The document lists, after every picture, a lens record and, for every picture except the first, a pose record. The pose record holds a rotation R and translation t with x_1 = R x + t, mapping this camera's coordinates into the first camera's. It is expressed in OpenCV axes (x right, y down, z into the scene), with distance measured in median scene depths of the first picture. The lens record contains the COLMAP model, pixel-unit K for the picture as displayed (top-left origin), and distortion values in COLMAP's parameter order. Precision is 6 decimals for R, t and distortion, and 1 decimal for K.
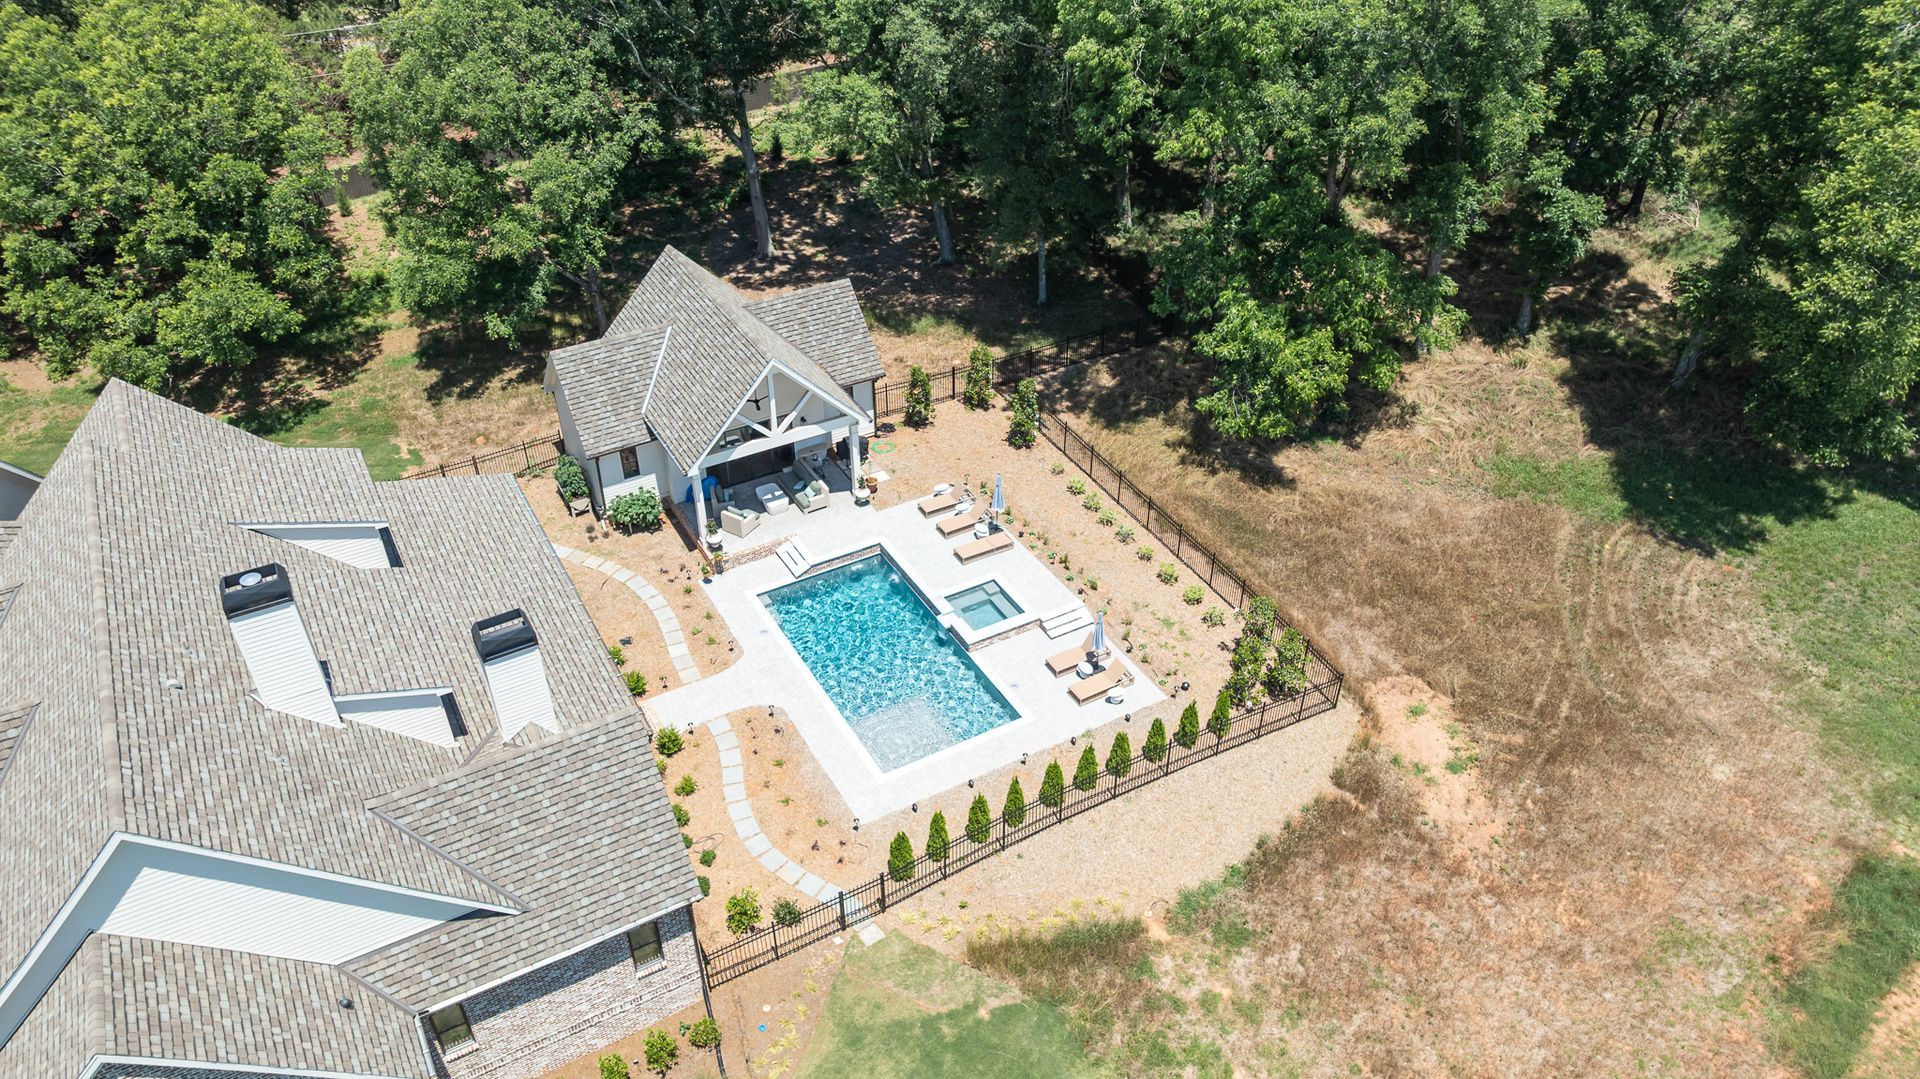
lens RADIAL K [[1352.6, 0, 967.5], [0, 1352.6, 546.2], [0, 0, 1]] dist [-0.039620, 0.043145]
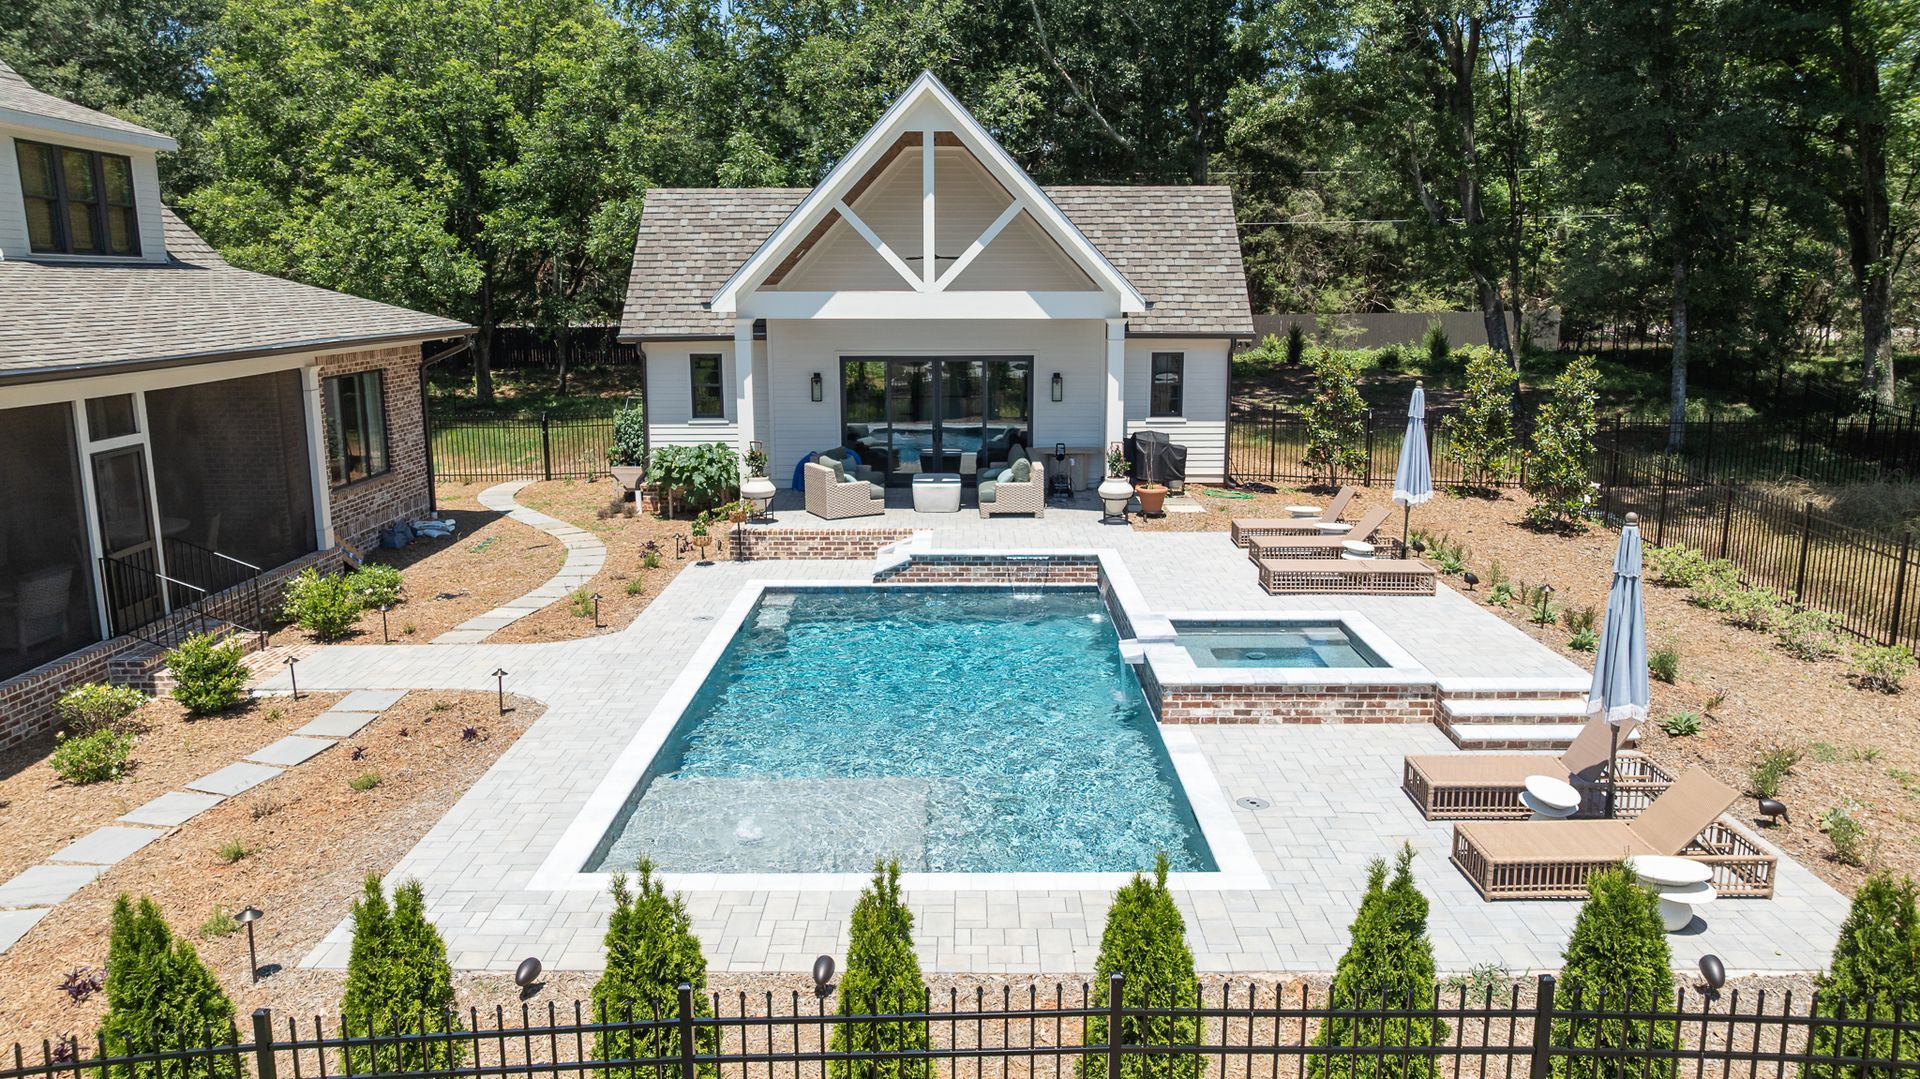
lens RADIAL K [[1352.6, 0, 960.0], [0, 1352.6, 551.0], [0, 0, 1]] dist [-0.039620, 0.043145]
pose [[0.865941, 0.097196, -0.490610, 0.109290], [-0.299046, 0.886895, -0.352120, 0.168332], [0.400895, 0.451631, 0.797065, 0.737015]]
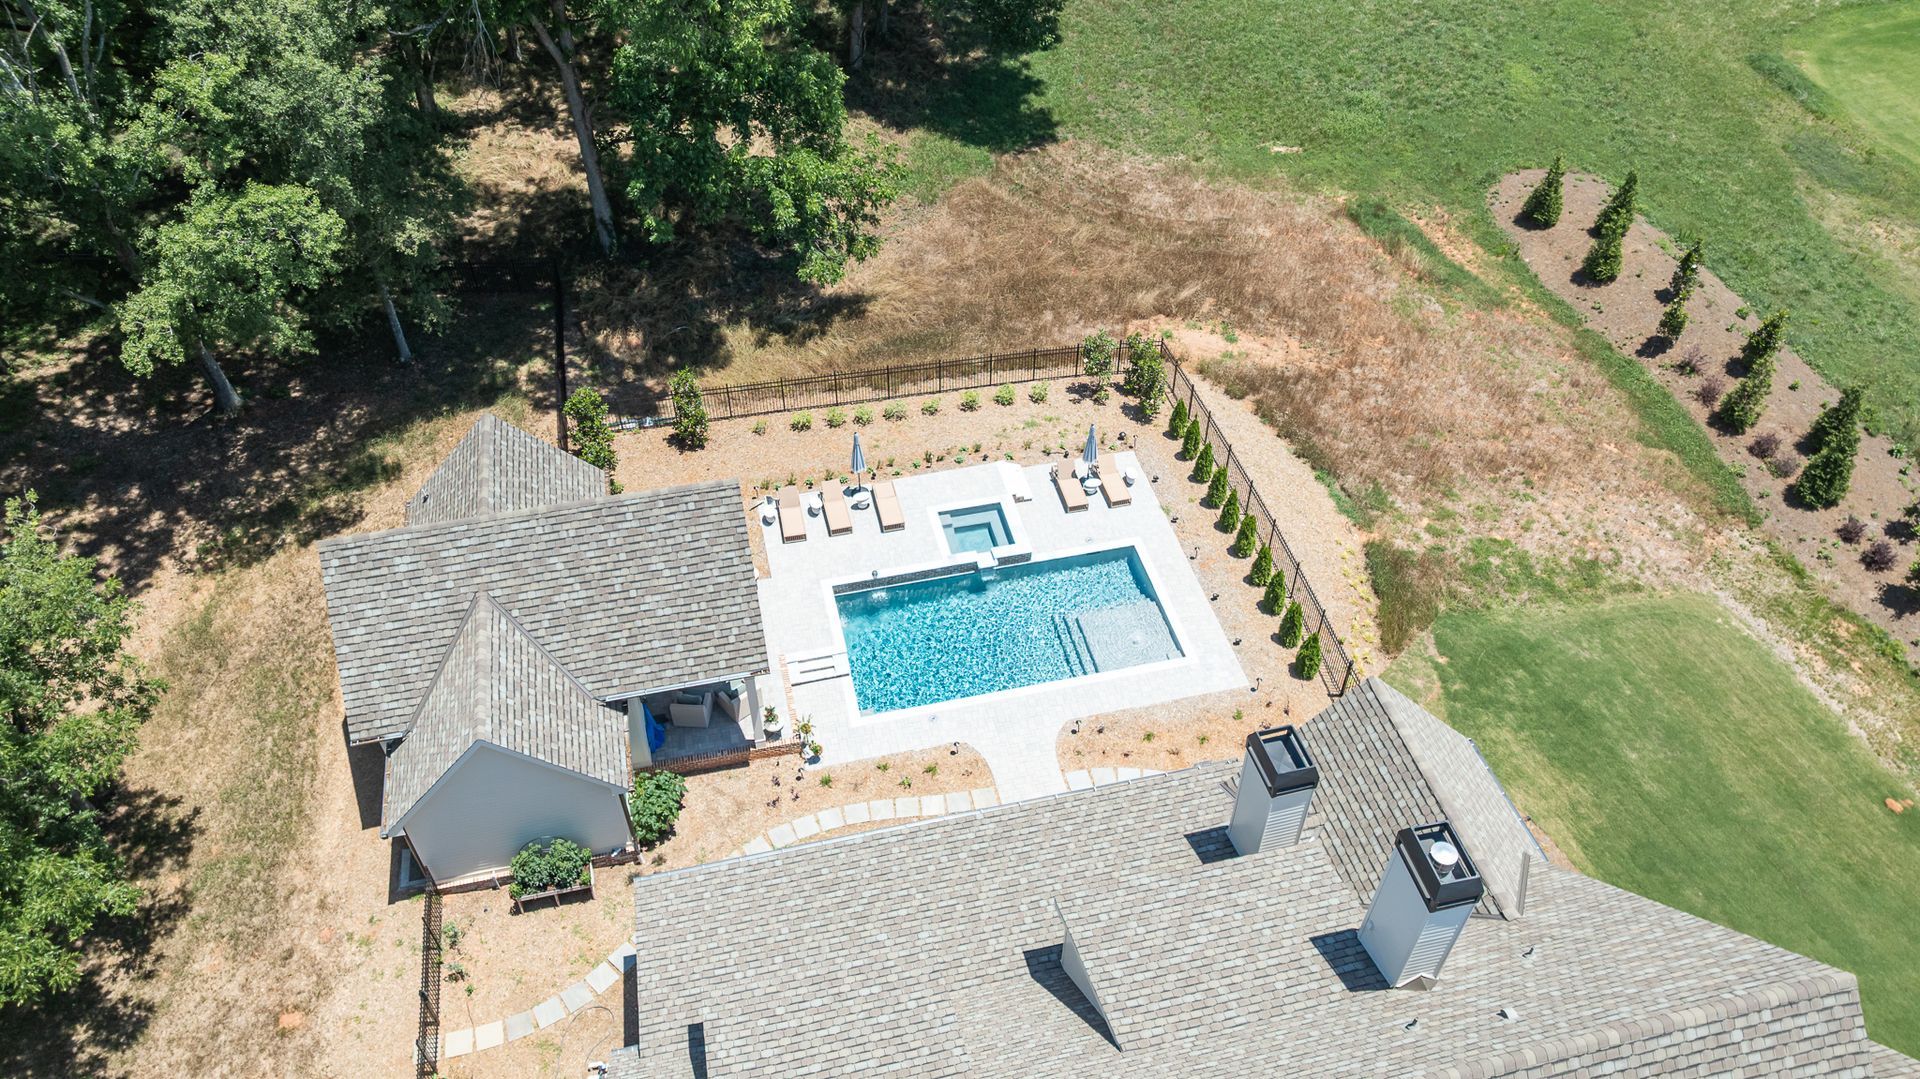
lens RADIAL K [[1352.6, 0, 967.4], [0, 1352.6, 537.7], [0, 0, 1]] dist [-0.039620, 0.043145]
pose [[0.281334, -0.670625, 0.686377, -0.675854], [0.574918, 0.690479, 0.438985, -0.389694], [-0.768323, 0.271109, 0.579810, 0.481376]]
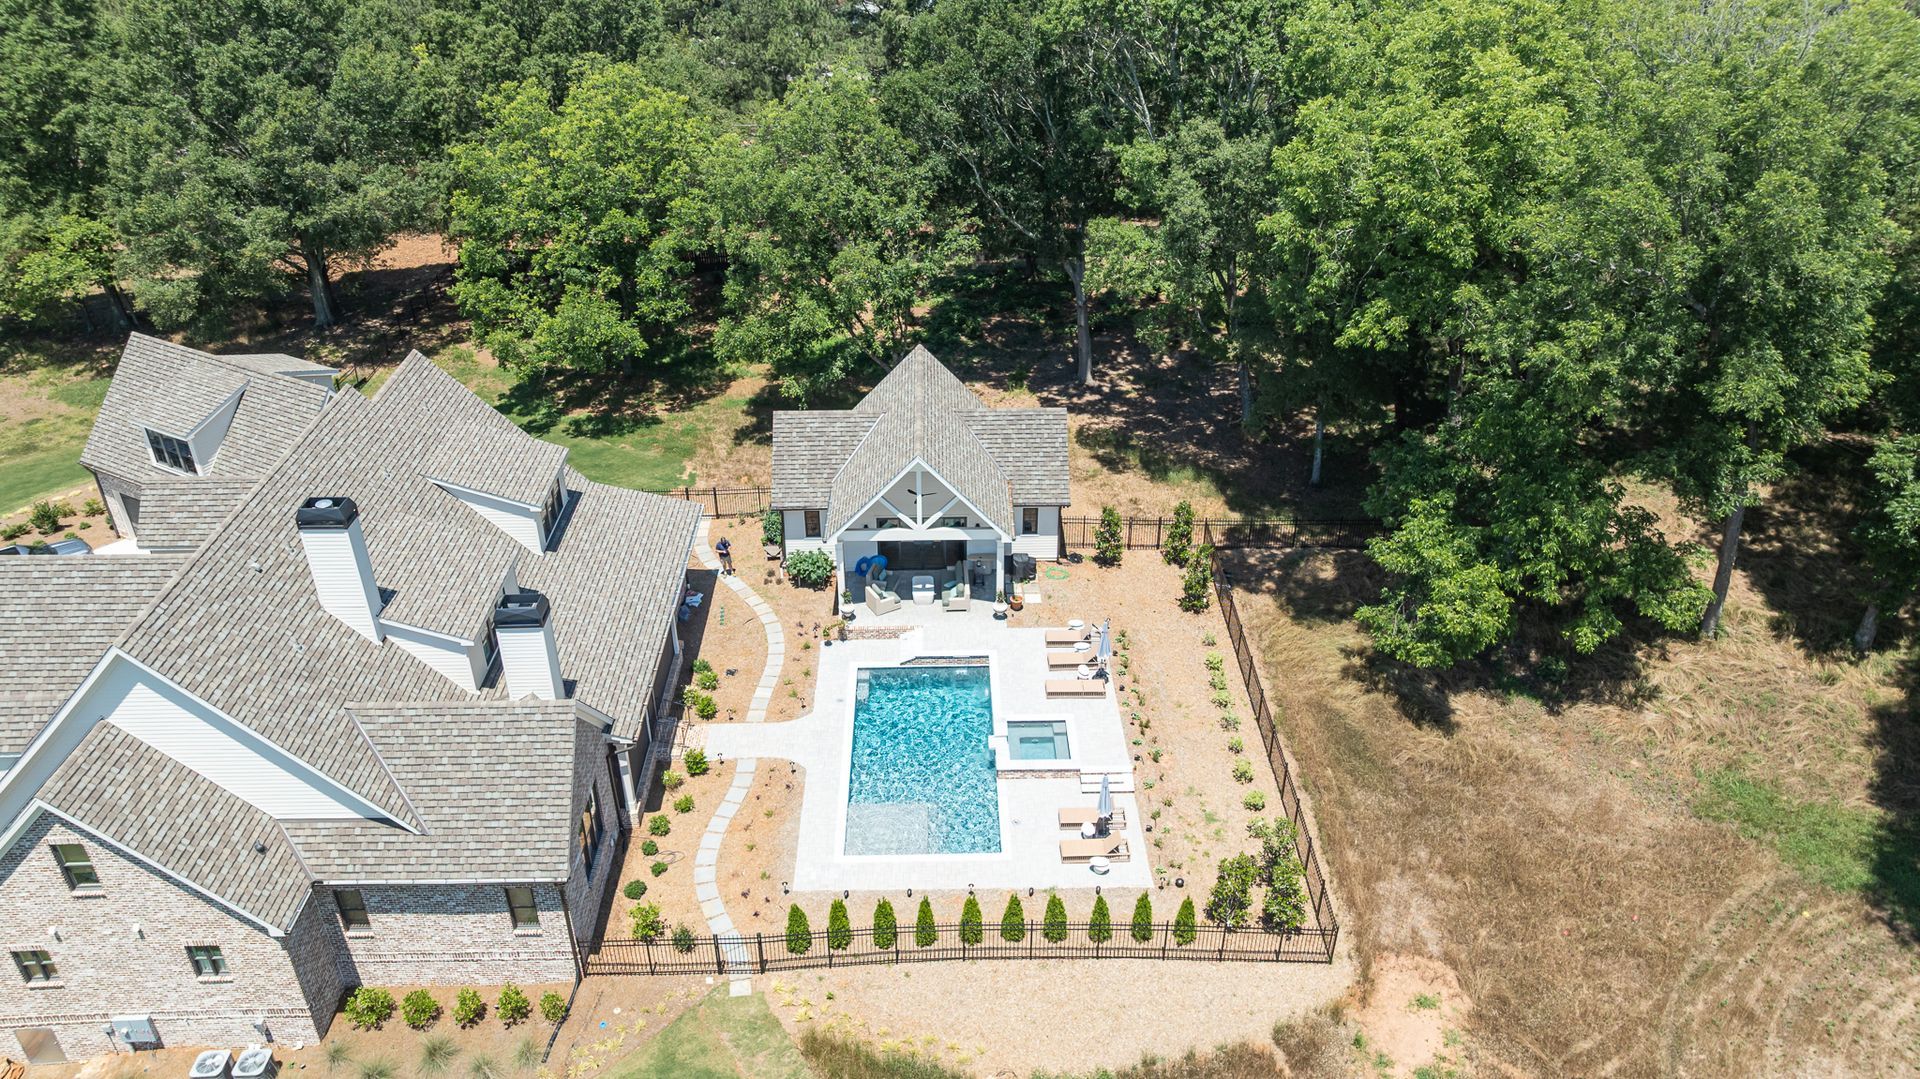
lens RADIAL K [[1352.6, 0, 963.3], [0, 1352.6, 547.0], [0, 0, 1]] dist [-0.039620, 0.043145]
pose [[0.879062, 0.245201, -0.408810, 0.353224], [-0.285931, 0.957390, -0.040601, -0.038646], [0.381435, 0.152582, 0.911716, 0.051633]]
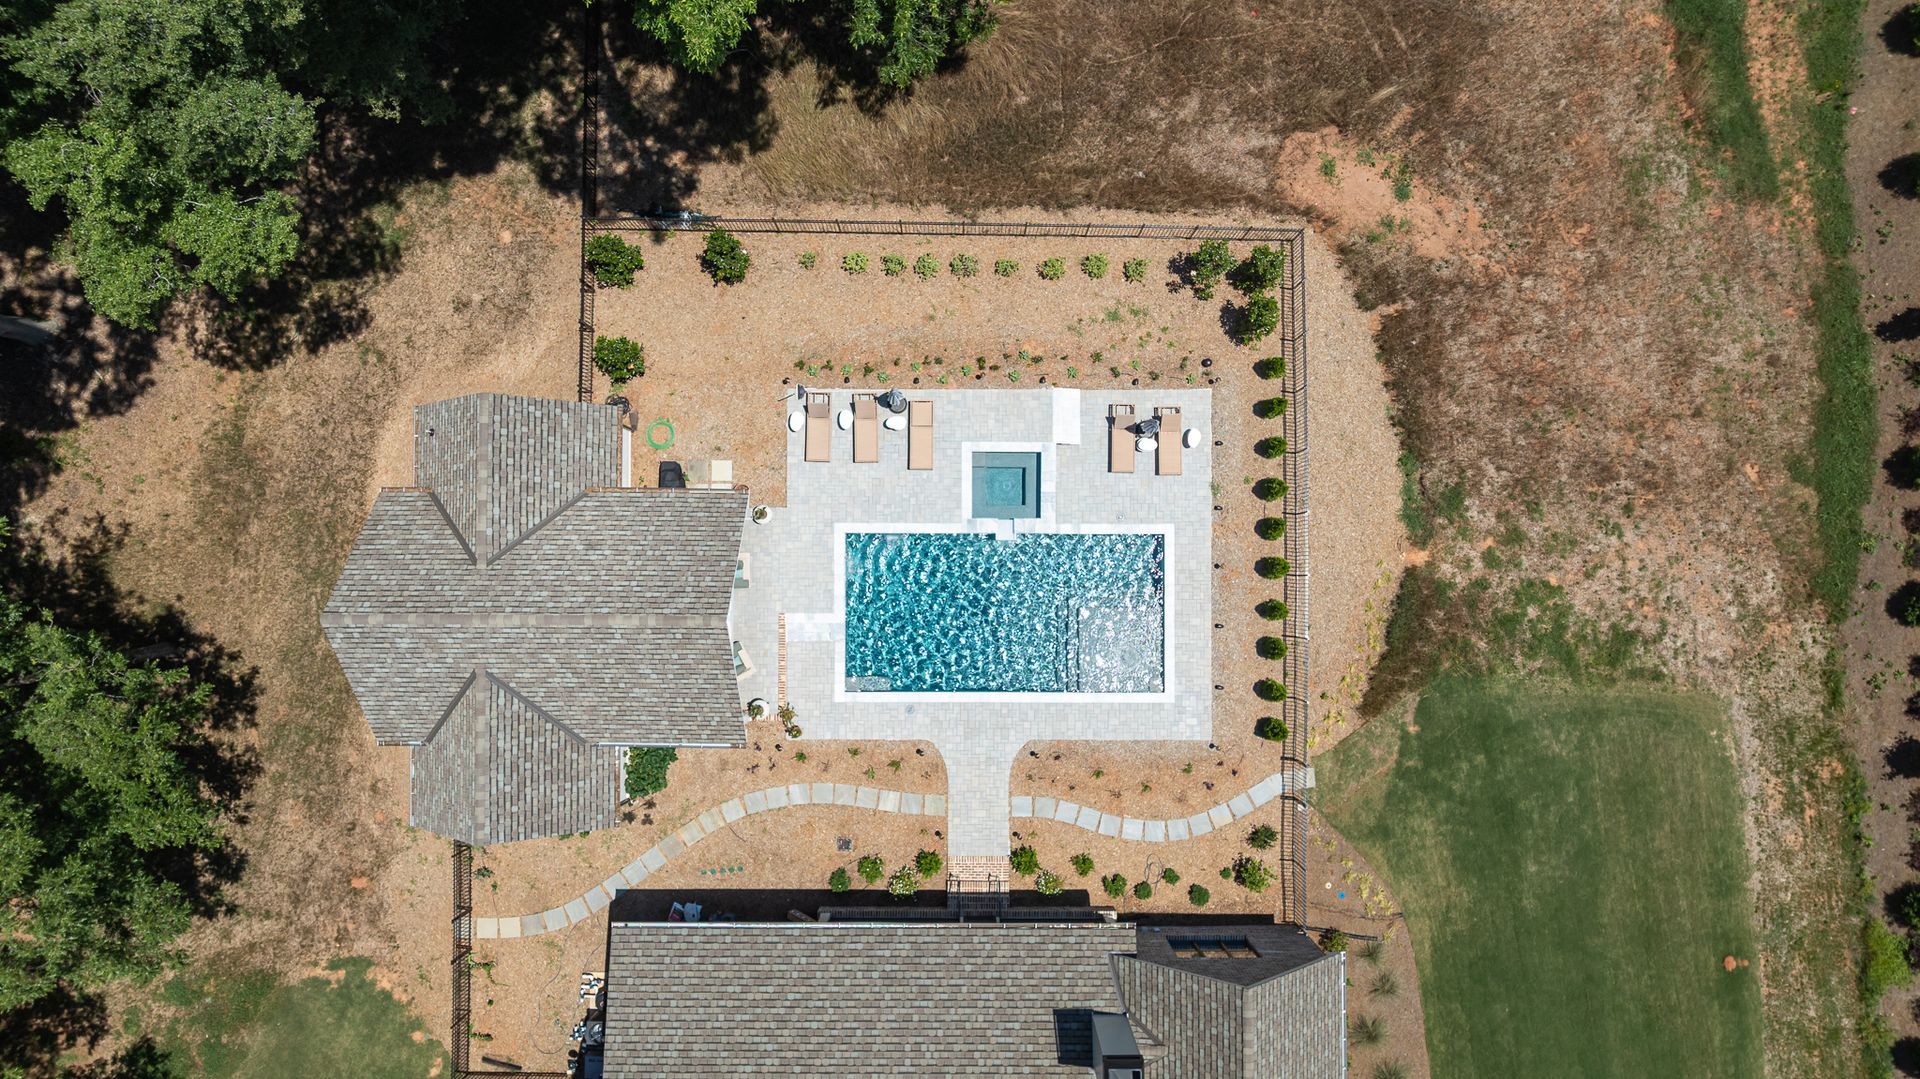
lens RADIAL K [[1352.6, 0, 965.6], [0, 1352.6, 541.8], [0, 0, 1]] dist [-0.039620, 0.043145]
pose [[0.499318, -0.865948, 0.028559, -0.062483], [0.517182, 0.324336, 0.792041, -0.703228], [-0.695129, -0.380710, 0.609800, 0.480409]]
